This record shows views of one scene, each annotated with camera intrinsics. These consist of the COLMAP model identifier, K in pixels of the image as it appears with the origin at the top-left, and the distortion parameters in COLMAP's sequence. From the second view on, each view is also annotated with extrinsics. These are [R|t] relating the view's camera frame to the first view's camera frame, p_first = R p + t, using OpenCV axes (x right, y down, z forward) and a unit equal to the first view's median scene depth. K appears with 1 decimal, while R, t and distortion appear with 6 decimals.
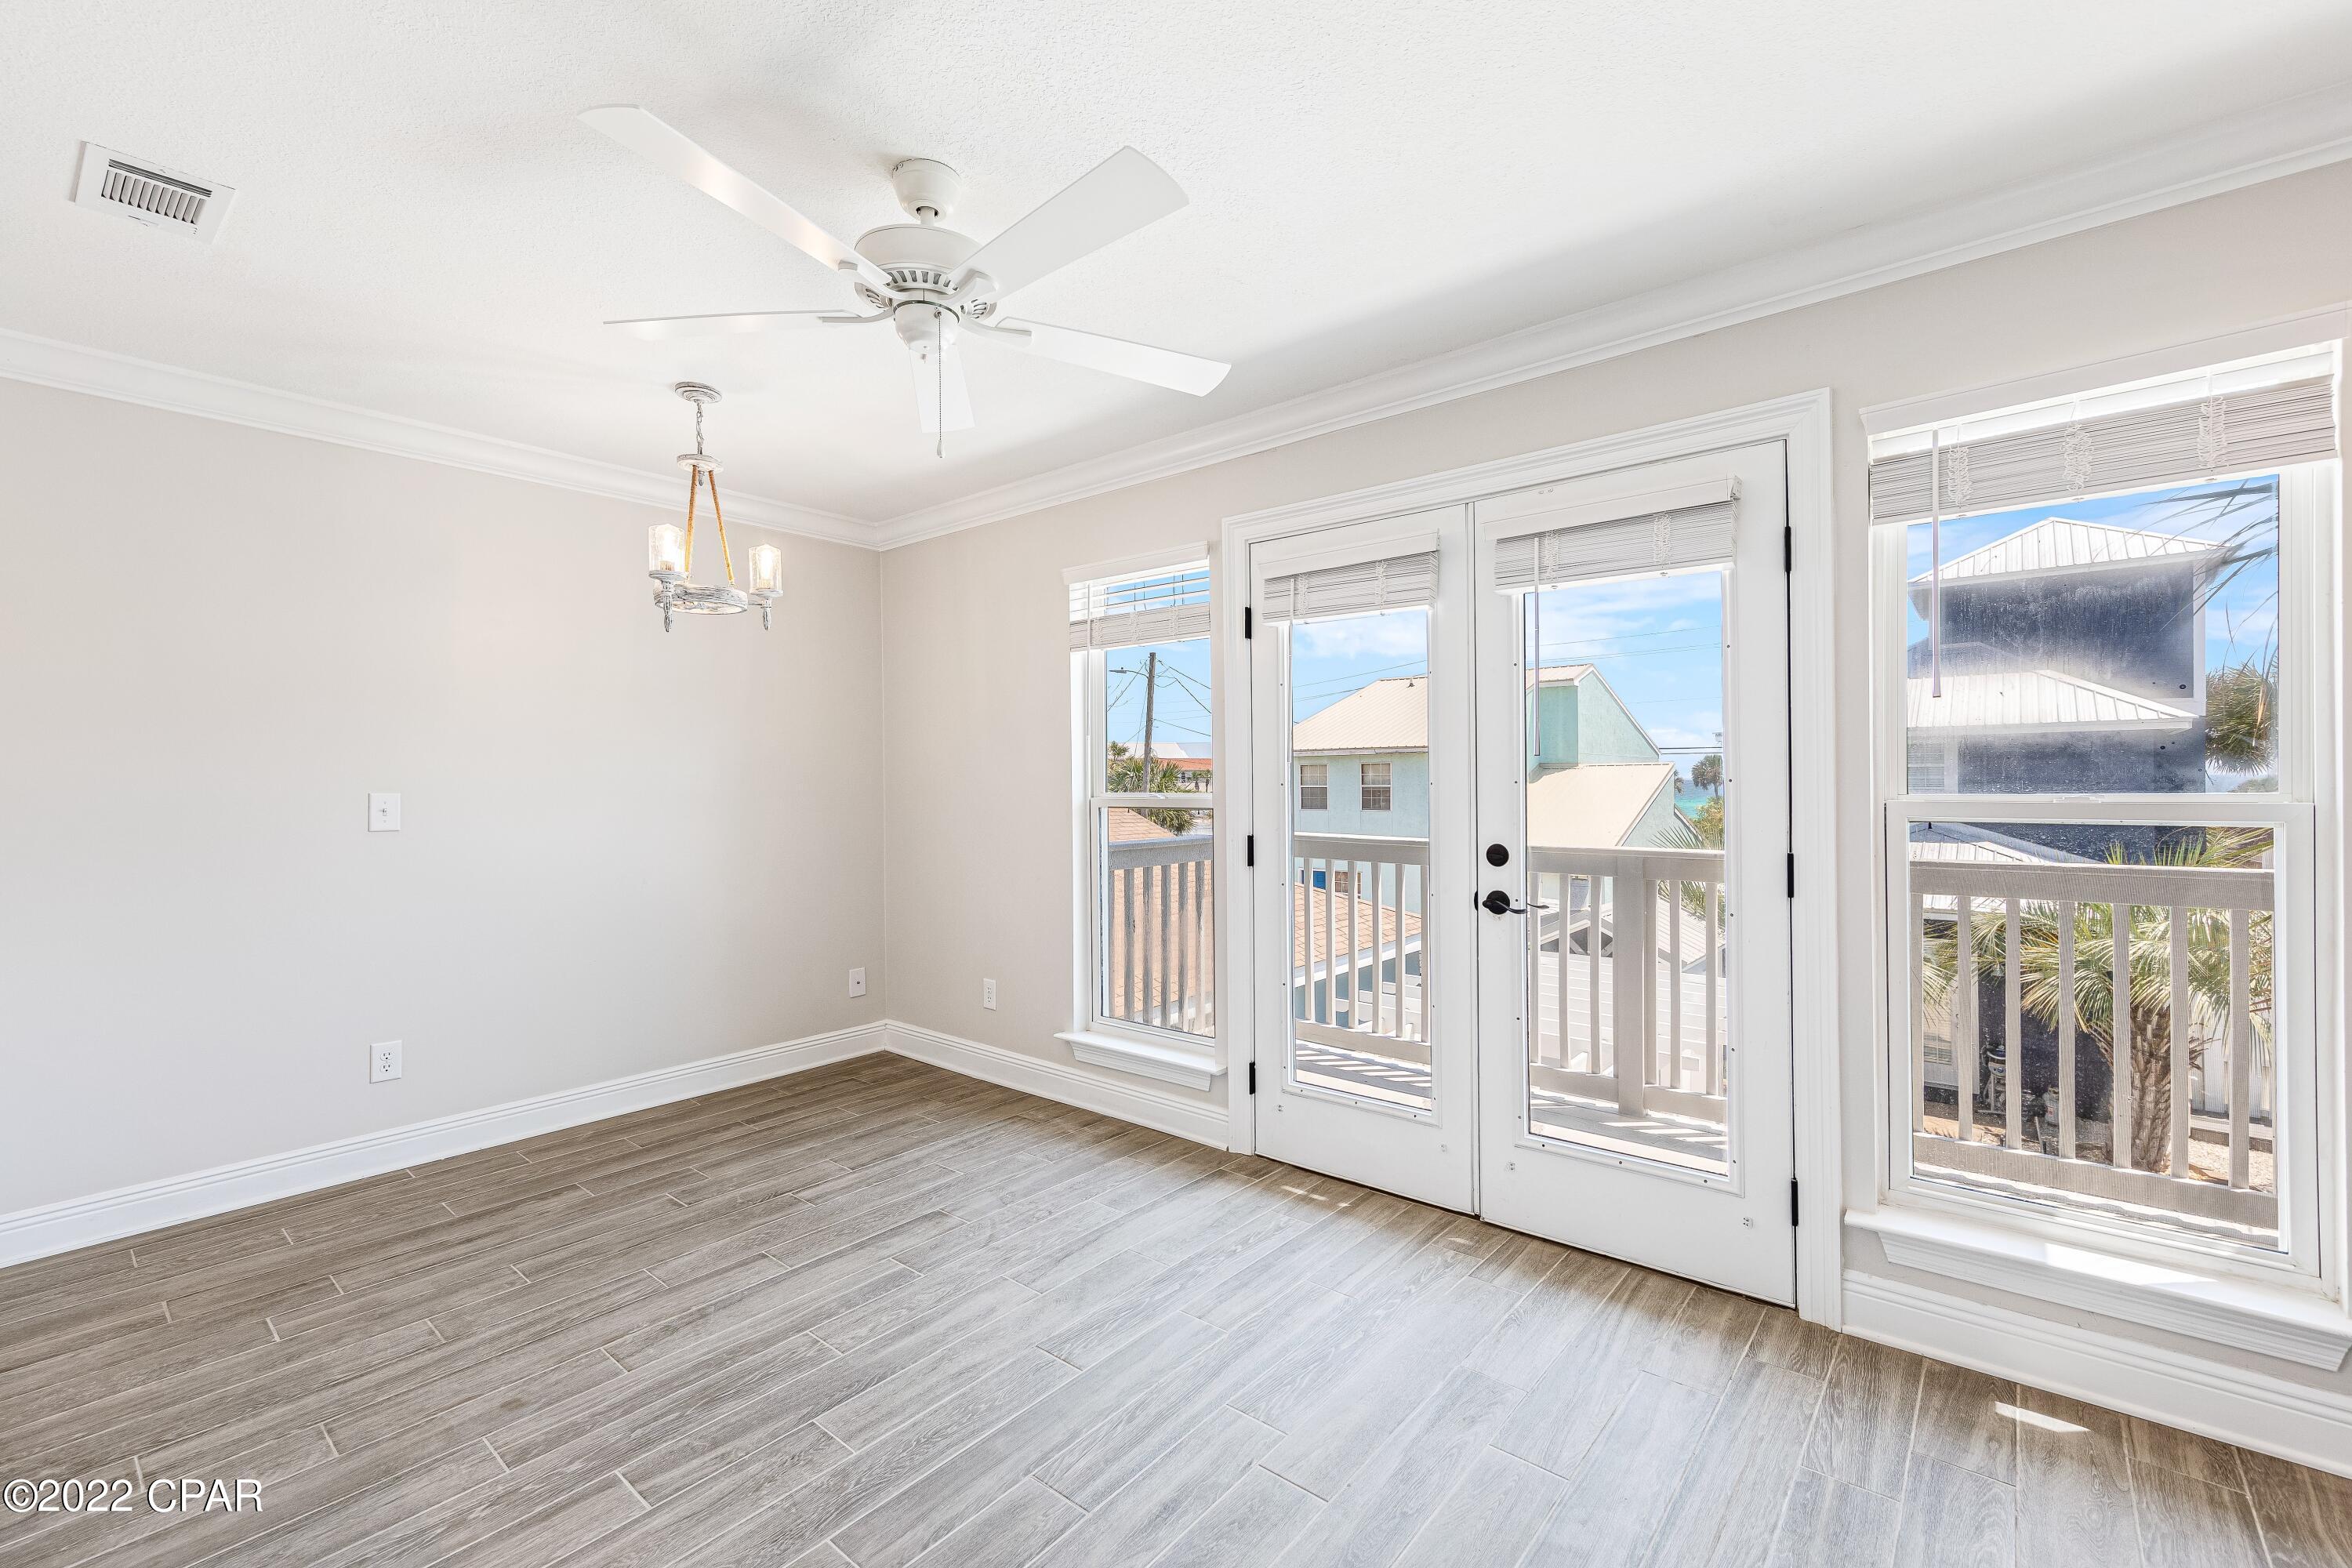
lens RADIAL K [[995.5, 0, 1184.7], [0, 995.5, 777.5], [0, 0, 1]] dist [0.002897, 0.000161]
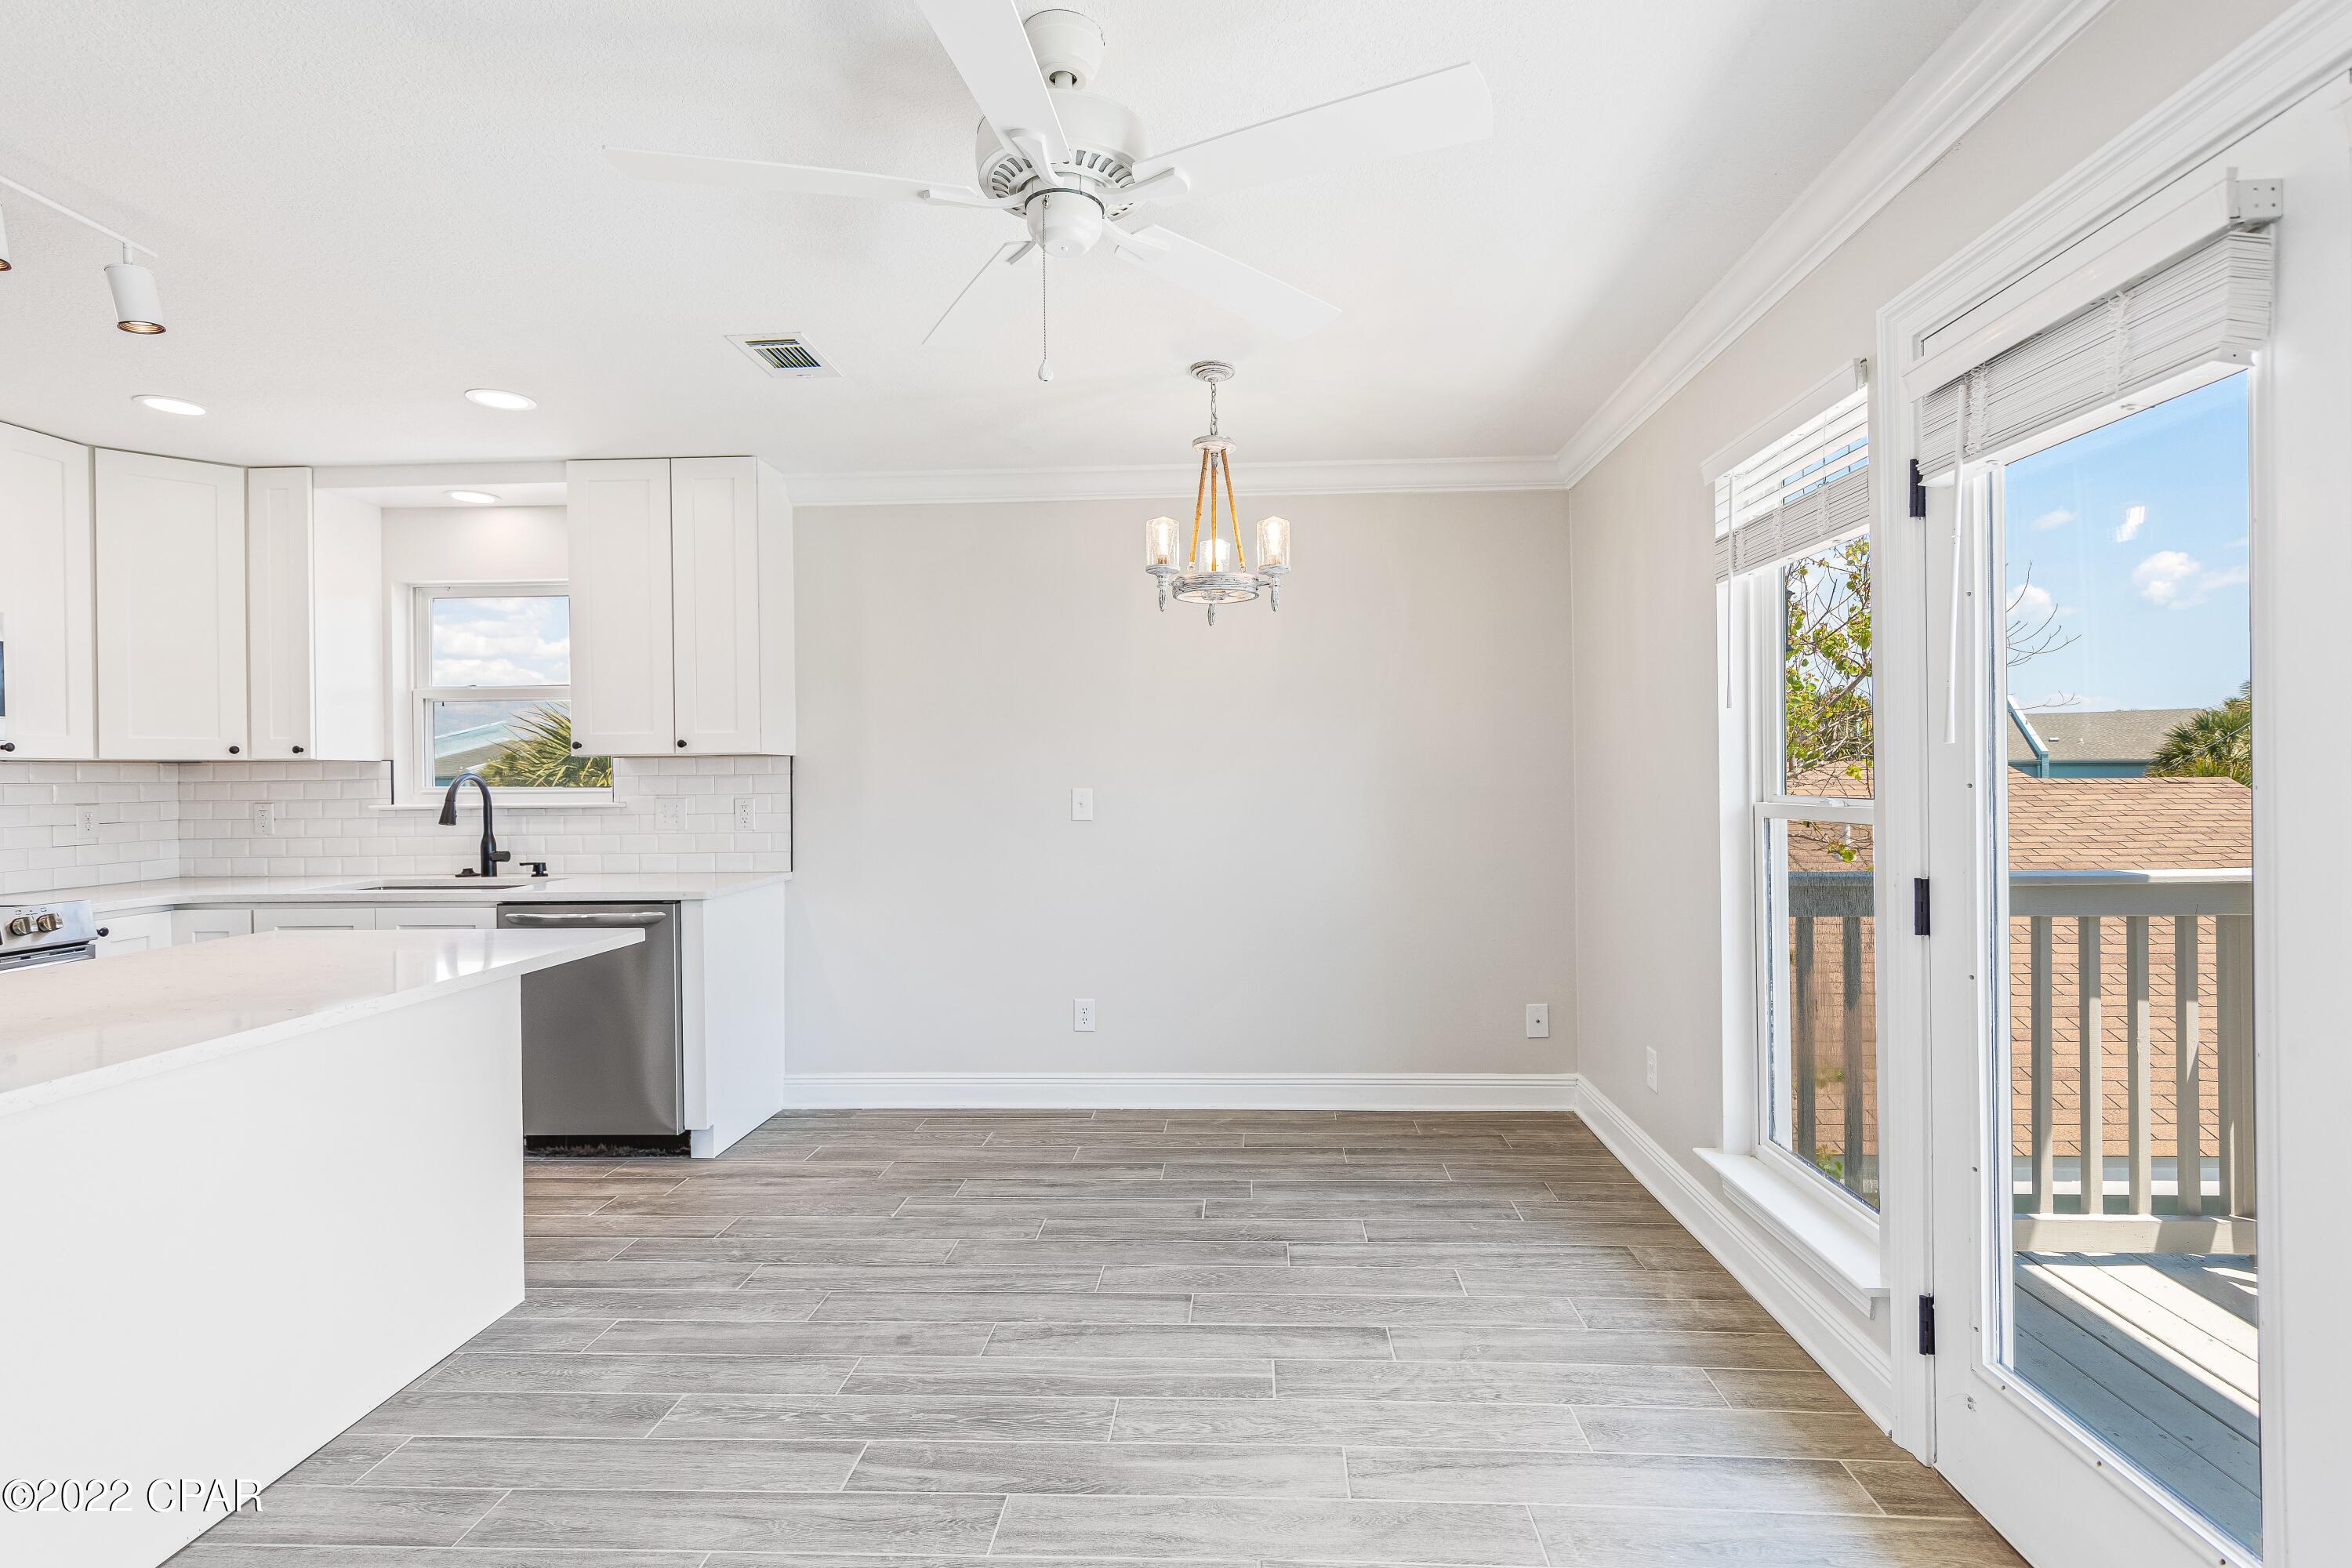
lens RADIAL K [[1090.9, 0, 1202.8], [0, 1090.9, 779.2], [0, 0, 1]] dist [0.008457, -0.000625]
pose [[0.600409, 0.001613, -0.799691, 0.361586], [0.008046, 0.999935, 0.008057, -0.004663], [0.799652, -0.011272, 0.600357, 0.385315]]
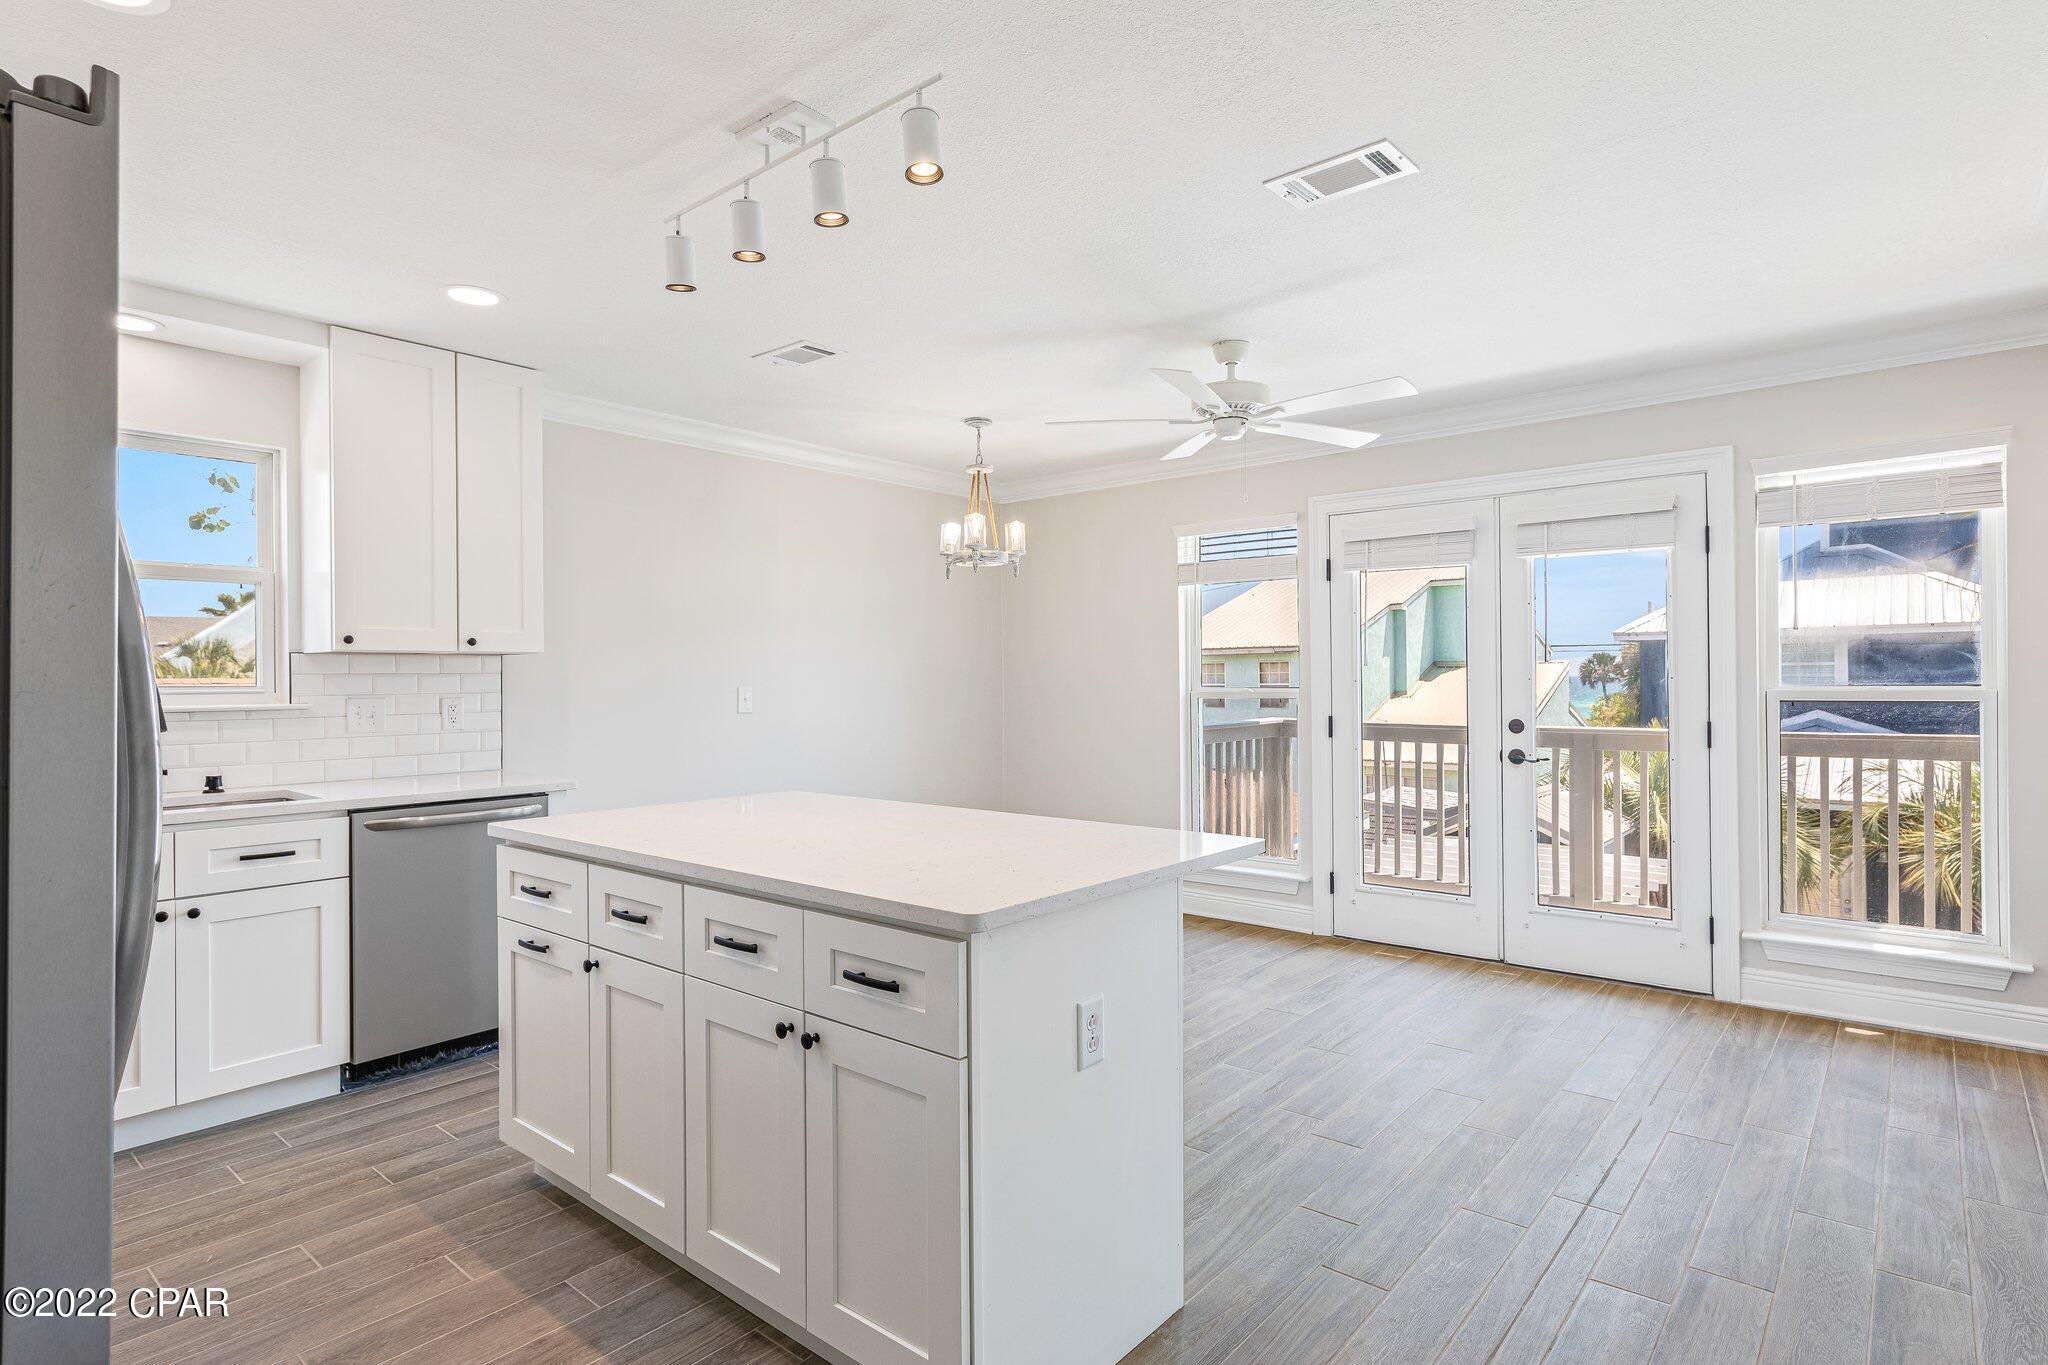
lens RADIAL K [[1055.5, 0, 1029.0], [0, 1055.5, 676.3], [0, 0, 1]] dist [0.003844, 0.000576]
pose [[0.999981, -0.000407, -0.006177, -0.426111], [0.000406, 1.000000, -0.000251, 0.000130], [0.006177, 0.000249, 0.999981, -0.637128]]
